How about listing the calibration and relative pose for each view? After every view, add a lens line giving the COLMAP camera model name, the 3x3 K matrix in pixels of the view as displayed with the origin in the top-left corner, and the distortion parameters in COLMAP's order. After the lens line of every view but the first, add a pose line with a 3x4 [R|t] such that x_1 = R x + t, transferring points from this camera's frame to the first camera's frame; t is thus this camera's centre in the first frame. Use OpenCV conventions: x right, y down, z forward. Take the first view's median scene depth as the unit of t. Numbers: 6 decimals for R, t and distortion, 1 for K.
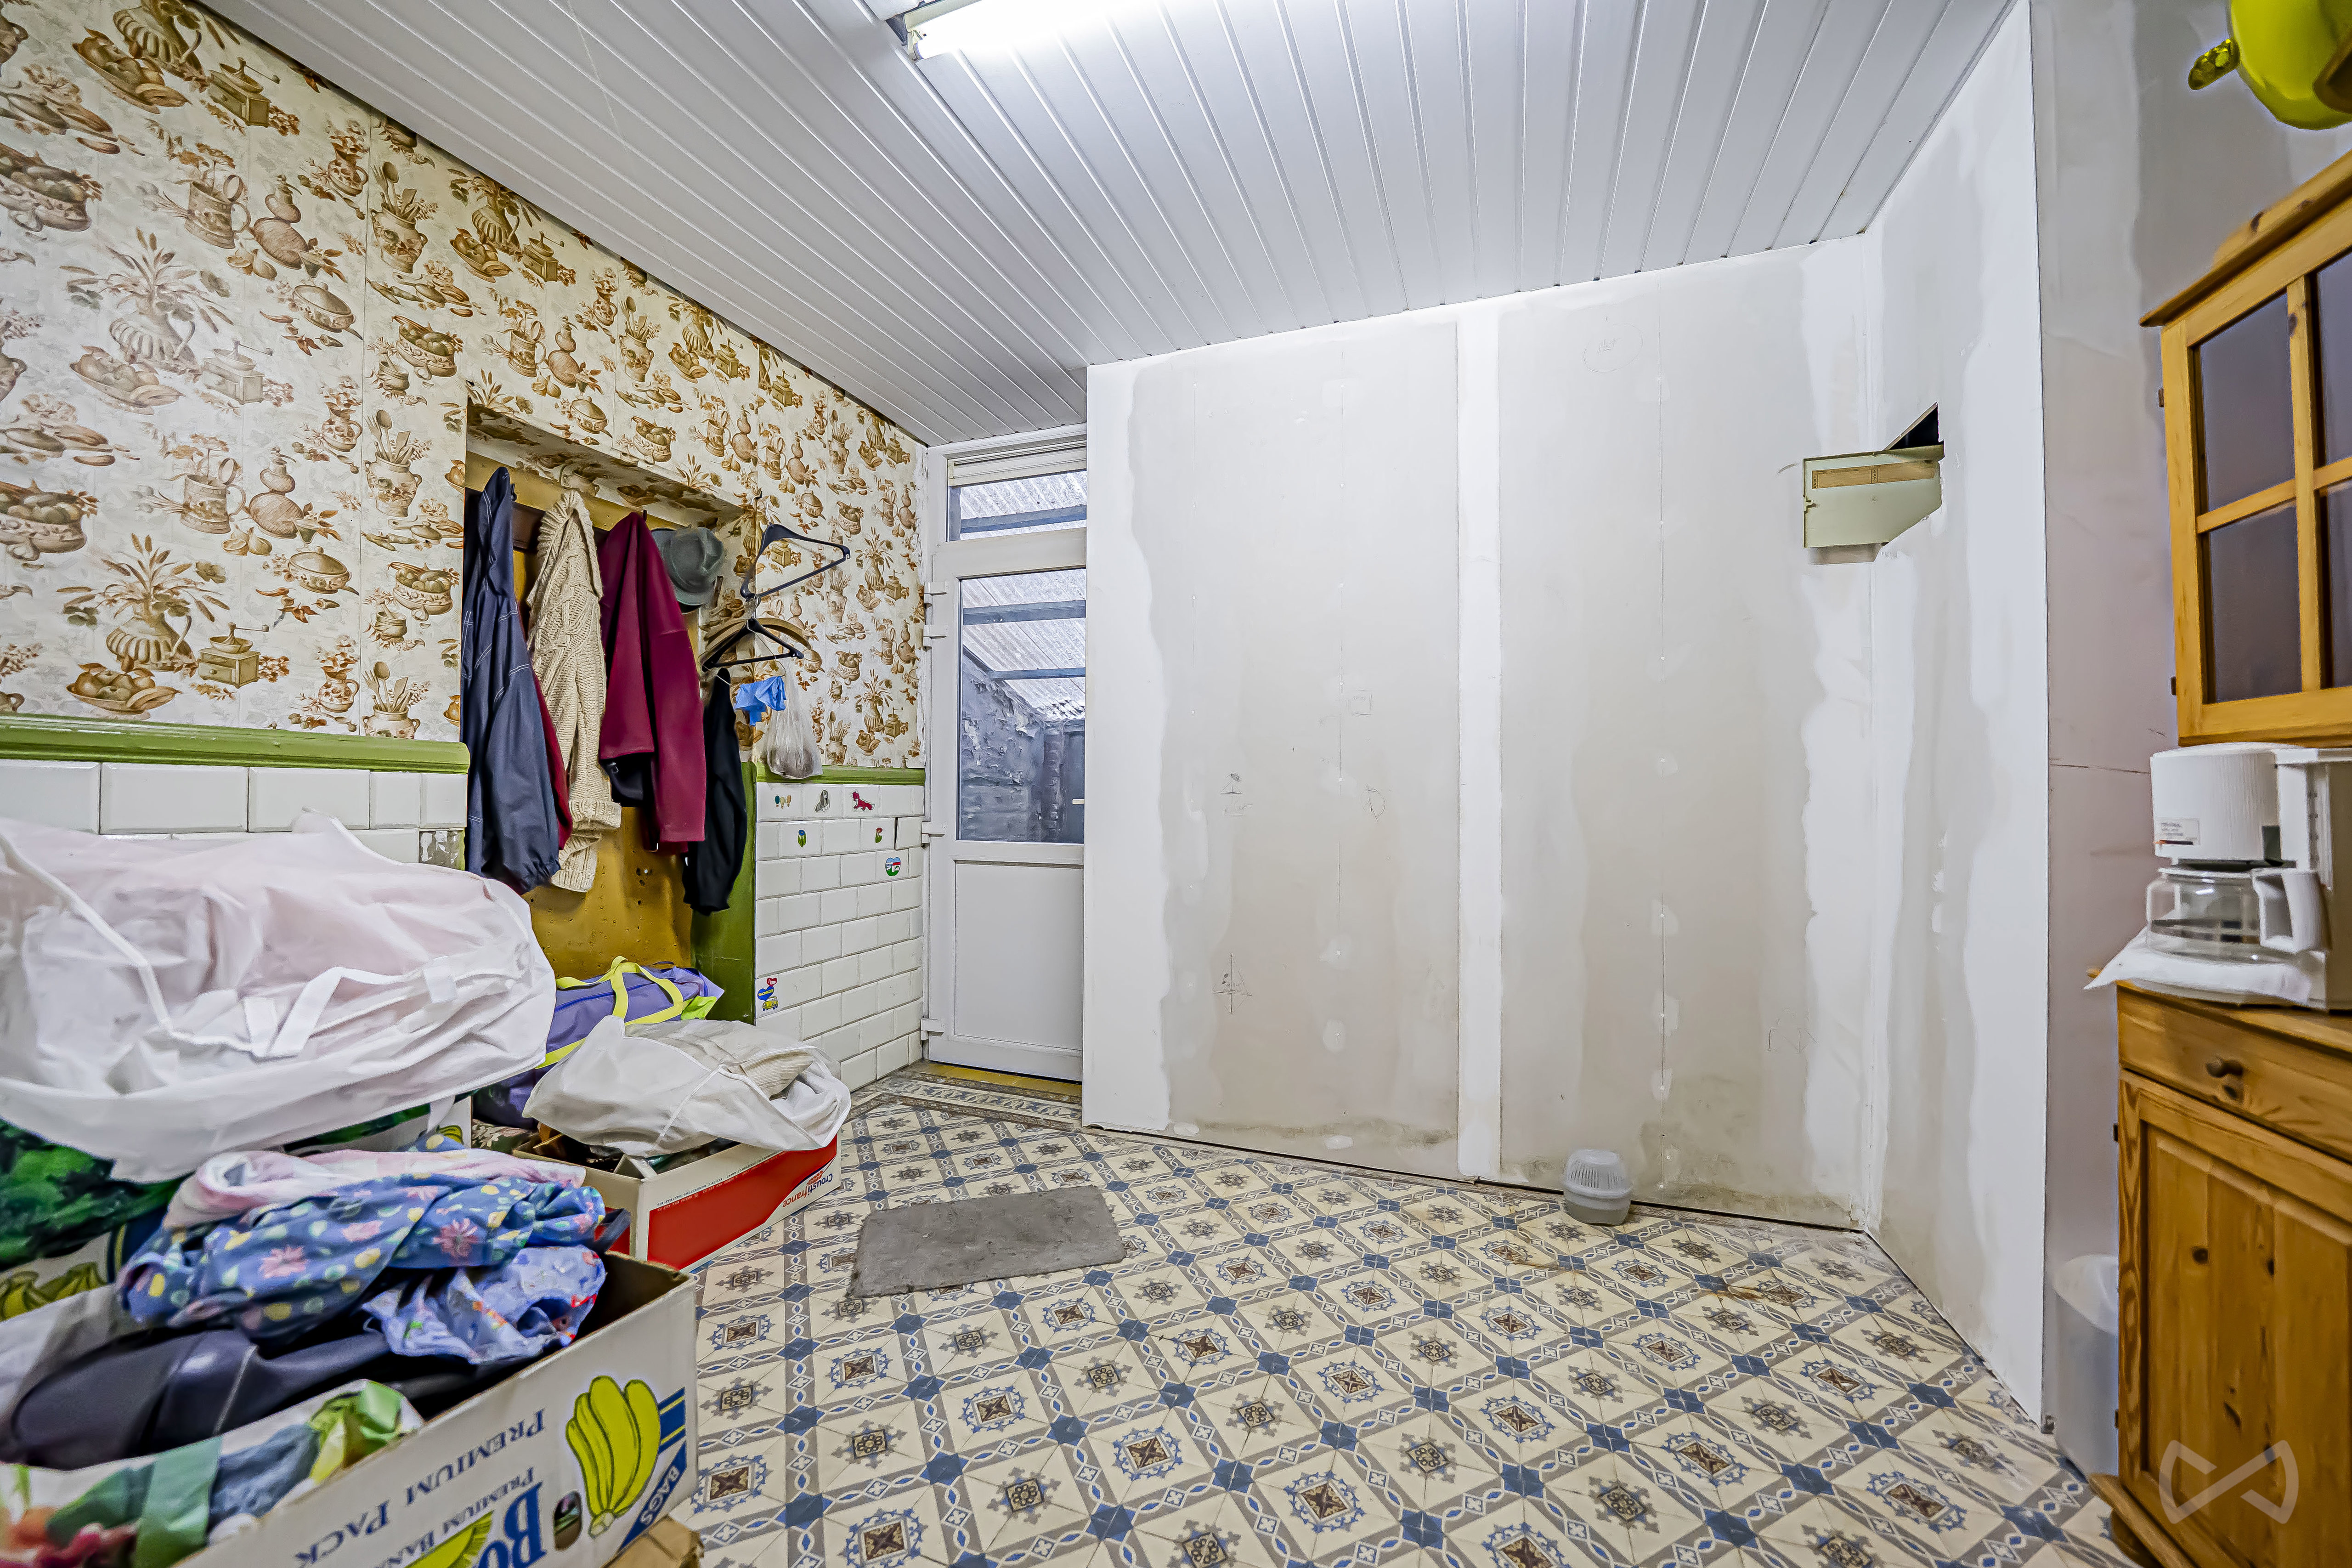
lens RADIAL K [[832.6, 0, 1191.4], [0, 832.6, 786.3], [0, 0, 1]] dist [-0.019963, 0.000126]
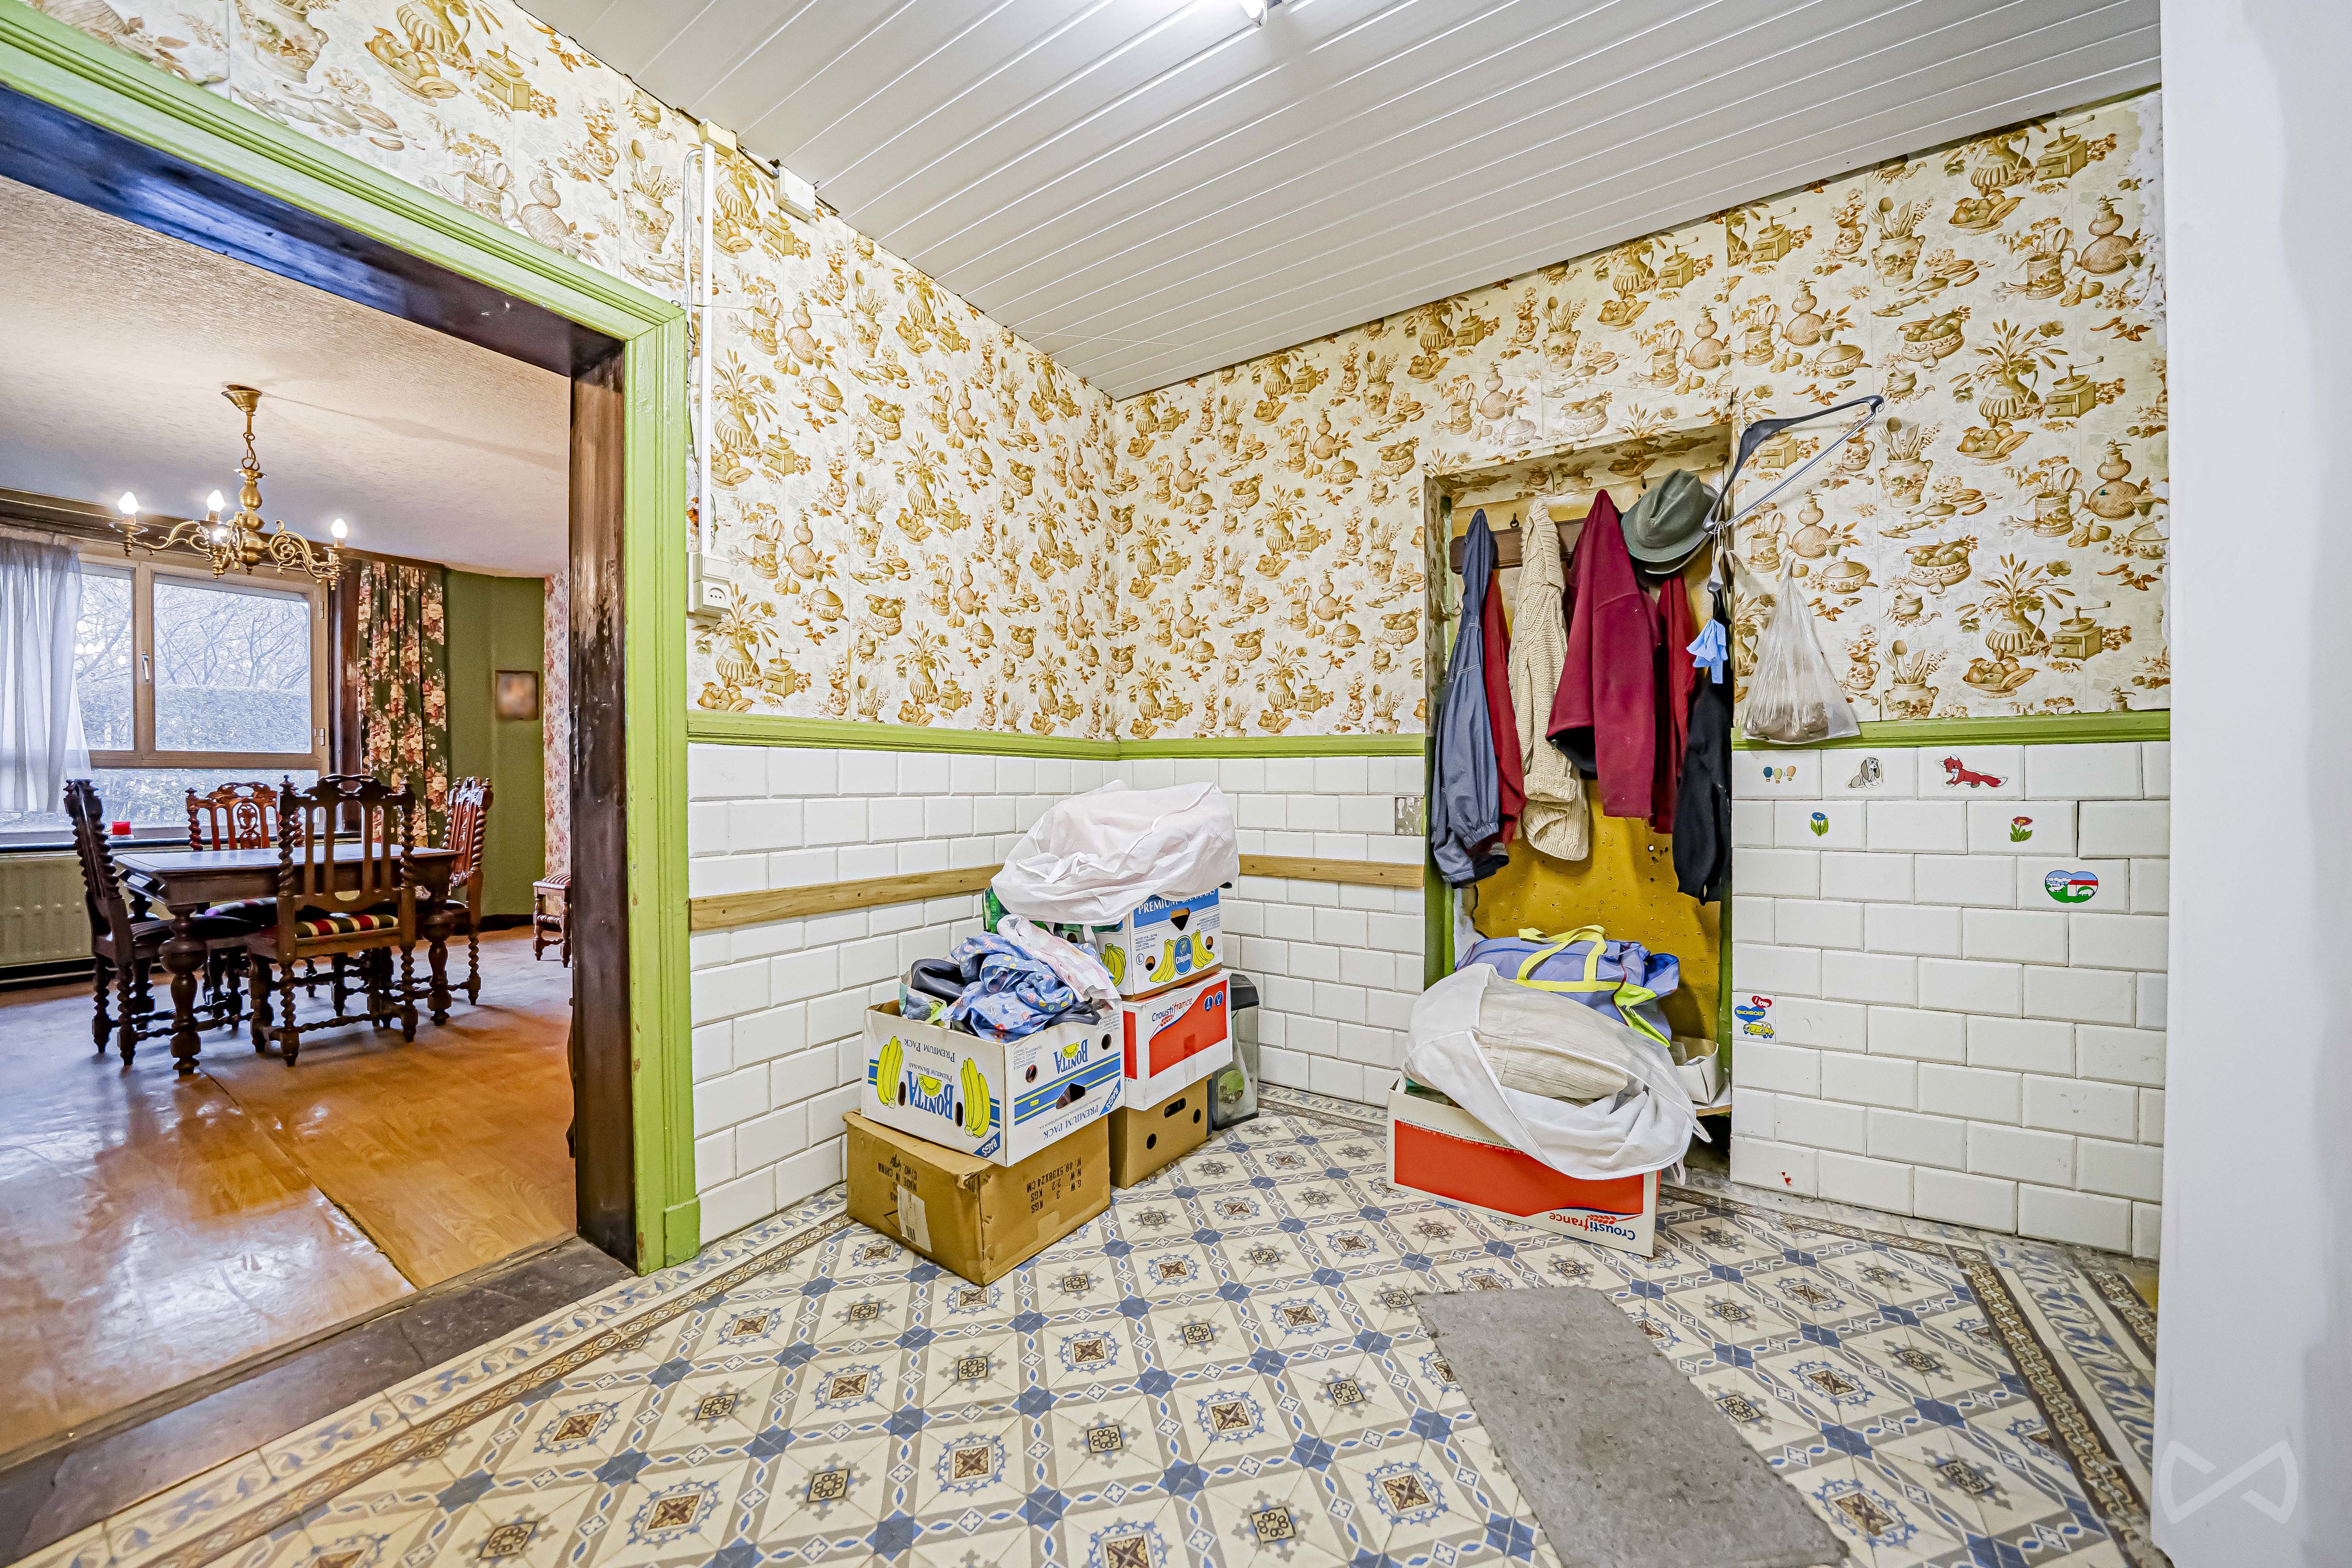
lens RADIAL K [[813.8, 0, 1176.0], [0, 813.8, 784.0], [0, 0, 1]] dist [-0.016981, 0.000173]
pose [[-0.201049, -0.000419, -0.979581, 0.391468], [0.018239, 0.999825, -0.004171, 0.022371], [0.979411, -0.018706, -0.201006, 0.662901]]
